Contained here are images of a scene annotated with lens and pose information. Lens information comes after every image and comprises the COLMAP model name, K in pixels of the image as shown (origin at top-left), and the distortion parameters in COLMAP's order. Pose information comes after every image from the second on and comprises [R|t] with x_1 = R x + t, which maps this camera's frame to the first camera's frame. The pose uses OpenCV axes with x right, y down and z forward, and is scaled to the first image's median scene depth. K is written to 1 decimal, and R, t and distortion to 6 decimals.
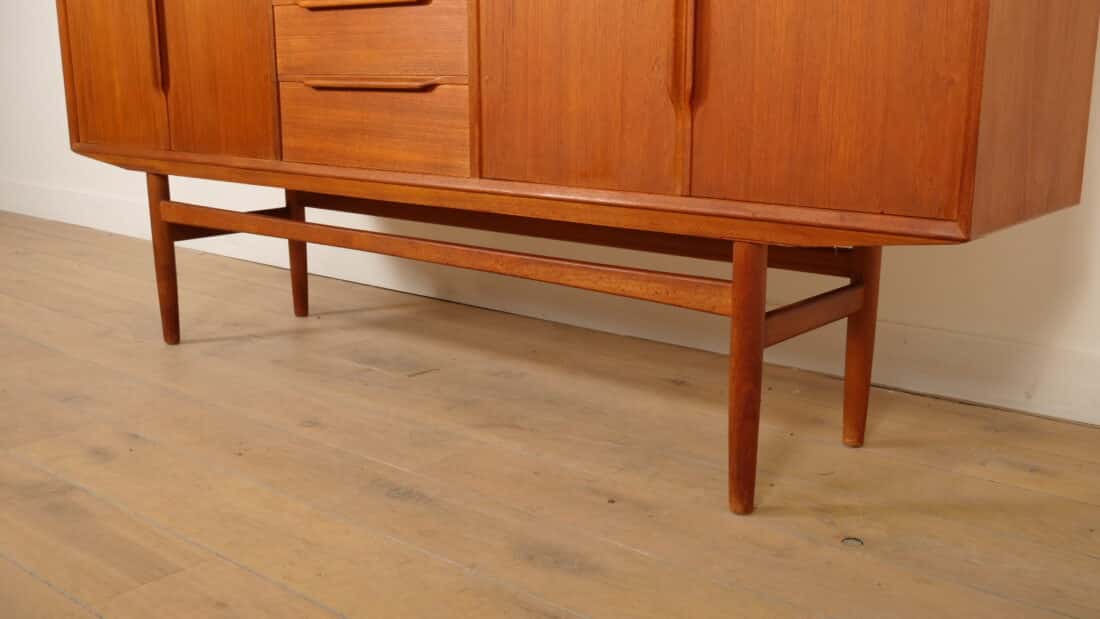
lens RADIAL K [[1106.2, 0, 550.0], [0, 1106.2, 309.5], [0, 0, 1]] dist [-0.003513, -0.002639]
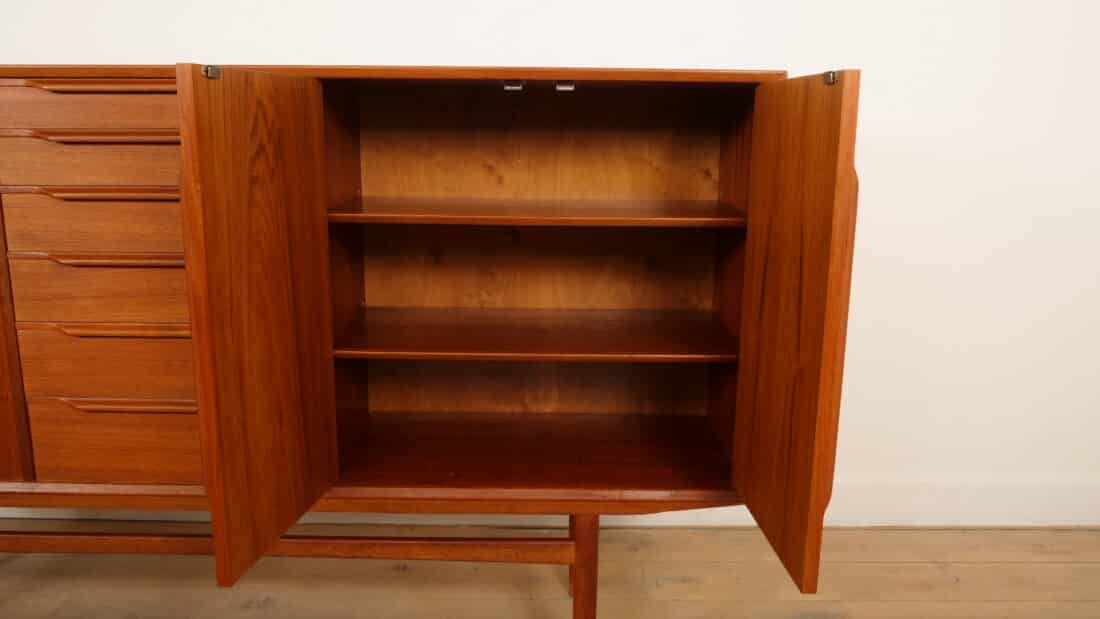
lens RADIAL K [[837.2, 0, 550.0], [0, 837.2, 309.5], [0, 0, 1]] dist [-0.027796, 0.000601]
pose [[0.756396, -0.120879, 0.642848, -0.390946], [0.131654, 0.990798, 0.031397, -0.276165], [-0.640728, 0.060885, 0.765350, 0.174854]]
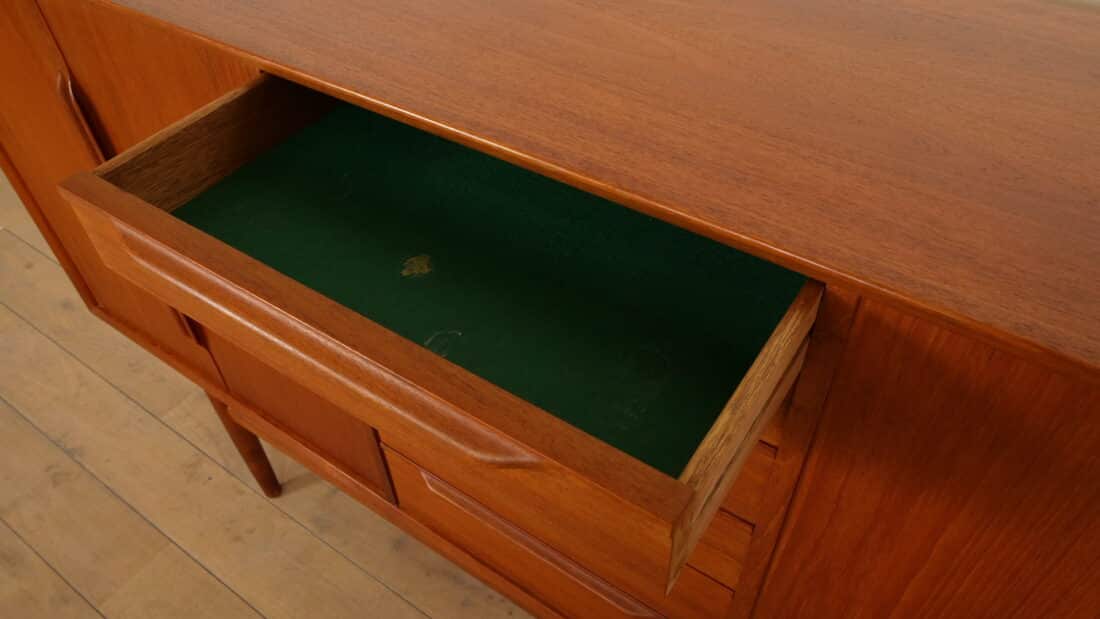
lens RADIAL K [[808.3, 0, 518.2], [0, 808.3, 308.6], [0, 0, 1]] dist [0.004874, 0.001563]
pose [[0.994969, -0.099790, 0.008819, -0.166427], [0.080084, 0.845186, 0.528439, -0.616333], [-0.060187, -0.525075, 0.848925, 0.652261]]
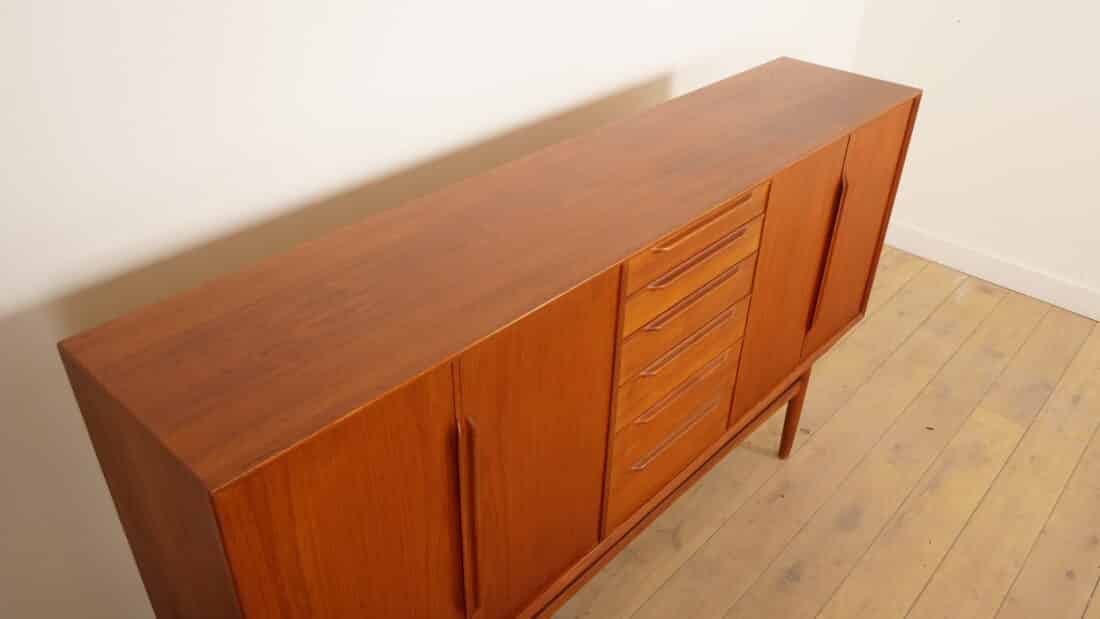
lens RADIAL K [[837.2, 0, 550.0], [0, 837.2, 309.5], [0, 0, 1]] dist [-0.027796, 0.000601]
pose [[0.023079, -0.535296, 0.844349, -0.977398], [0.203113, 0.829470, 0.520312, -0.917188], [-0.978883, 0.159490, 0.127869, 1.018516]]
